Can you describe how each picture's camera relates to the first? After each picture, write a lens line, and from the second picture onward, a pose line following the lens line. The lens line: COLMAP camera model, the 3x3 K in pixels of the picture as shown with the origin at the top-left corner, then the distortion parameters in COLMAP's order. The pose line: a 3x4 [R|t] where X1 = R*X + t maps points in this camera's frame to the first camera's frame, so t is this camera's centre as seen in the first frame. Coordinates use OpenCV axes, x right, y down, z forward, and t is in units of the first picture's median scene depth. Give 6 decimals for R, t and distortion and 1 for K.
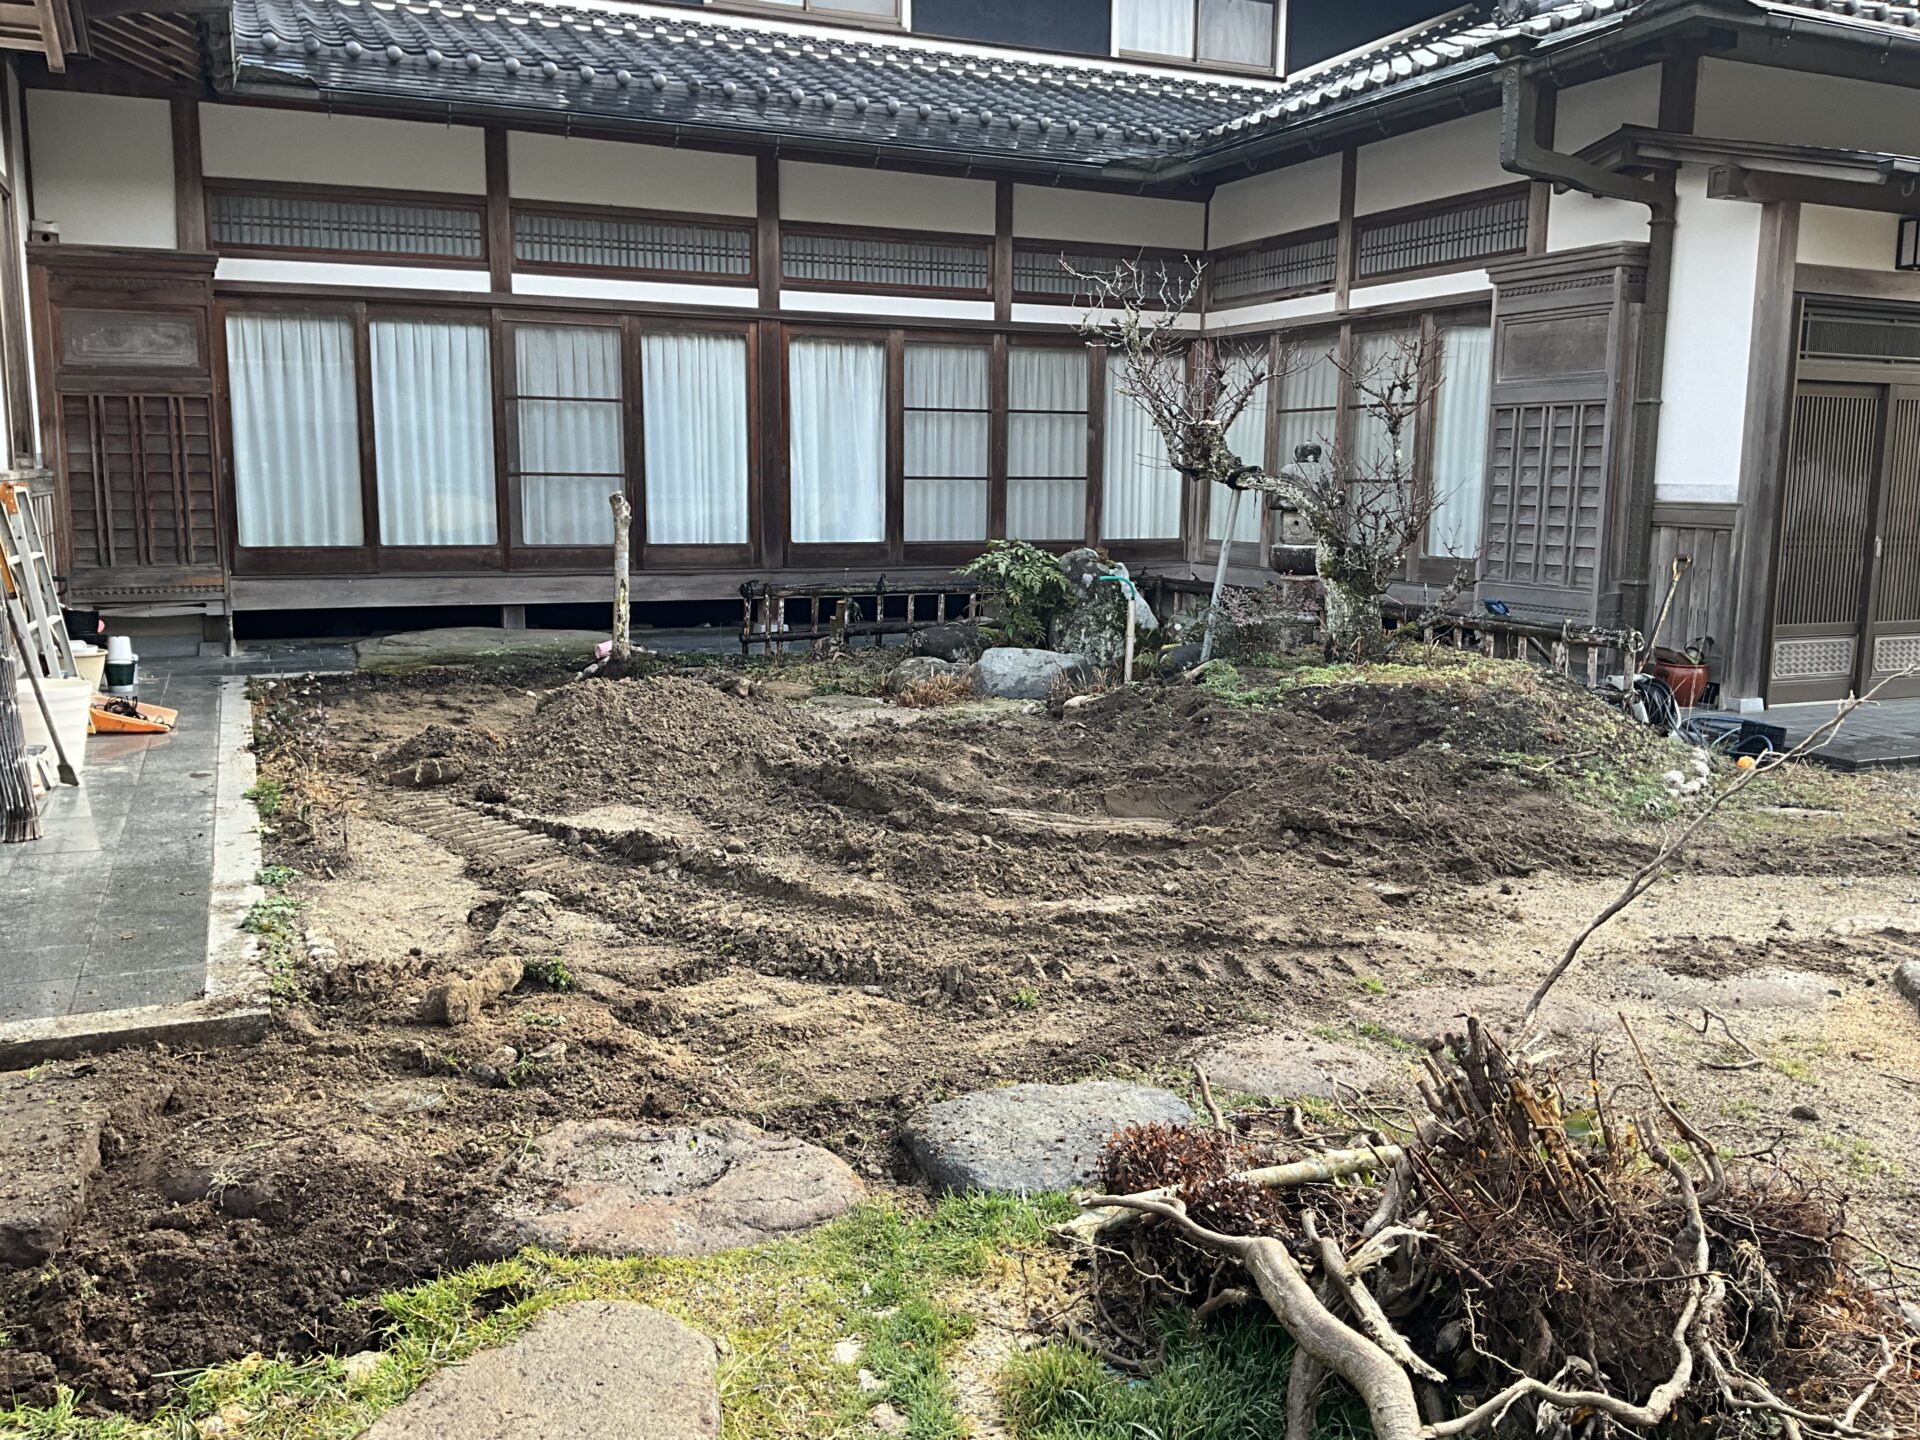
lens RADIAL K [[1578.1, 0, 959.0], [0, 1578.1, 727.9], [0, 0, 1]] dist [0.084556, -0.160833]
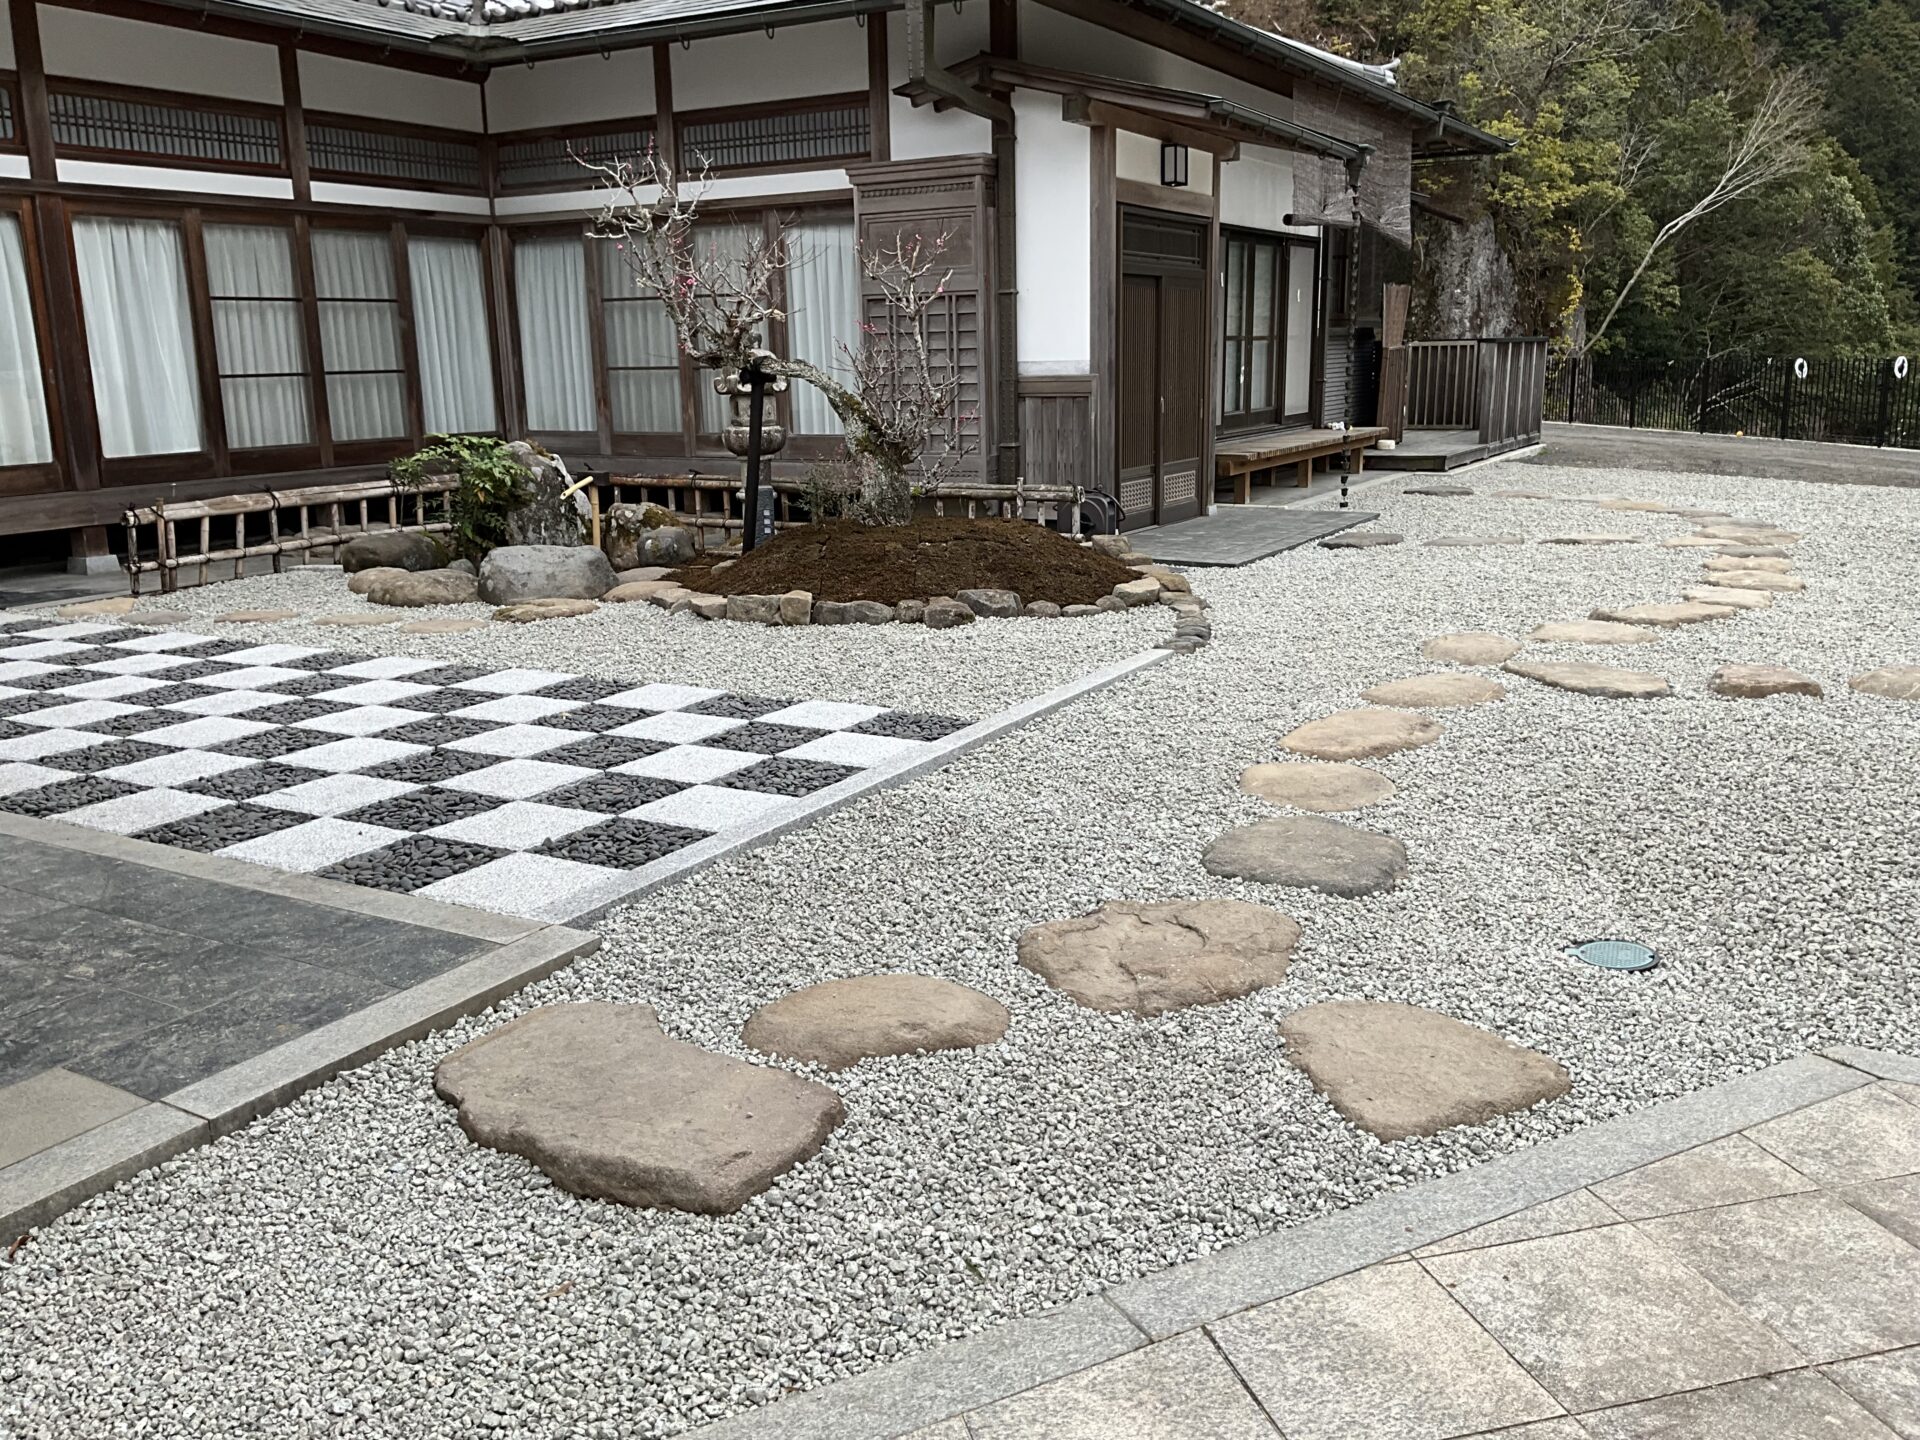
lens RADIAL K [[1578.1, 0, 959.0], [0, 1578.1, 727.9], [0, 0, 1]] dist [0.084556, -0.160833]
pose [[0.804333, -0.160499, 0.572092, -0.273564], [0.122572, 0.986937, 0.104553, -0.007499], [-0.581399, -0.013973, 0.813498, 0.033155]]
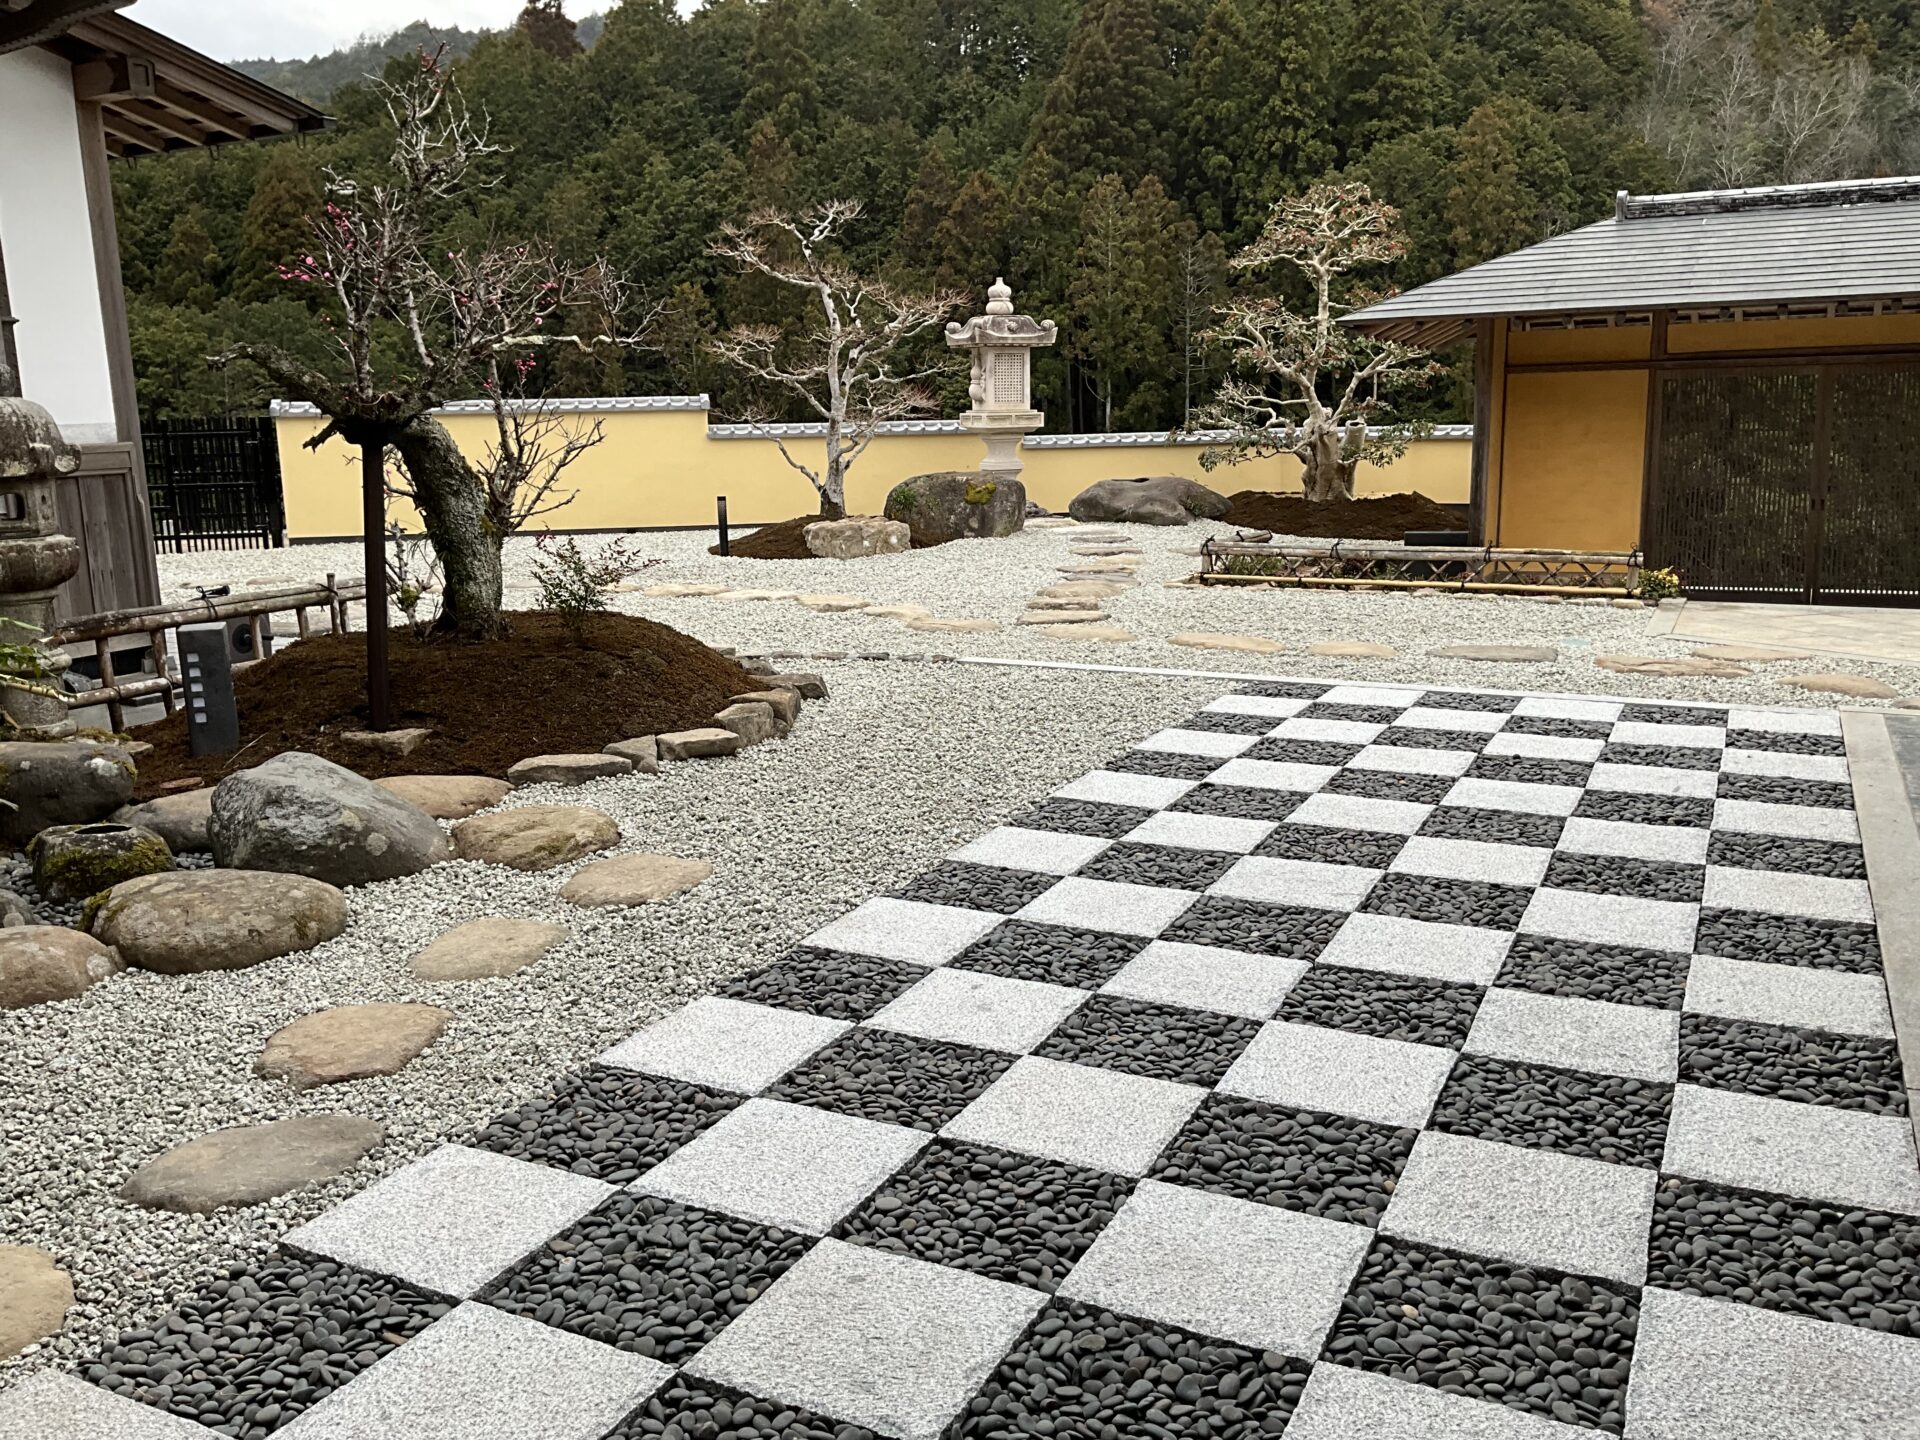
lens RADIAL K [[1570.5, 0, 955.4], [0, 1570.5, 723.7], [0, 0, 1]] dist [0.091753, -0.174319]
pose [[-0.630295, -0.152841, 0.761162, -0.392770], [0.138373, 0.942615, 0.303858, -0.148815], [-0.763925, 0.296844, -0.572976, 0.899512]]
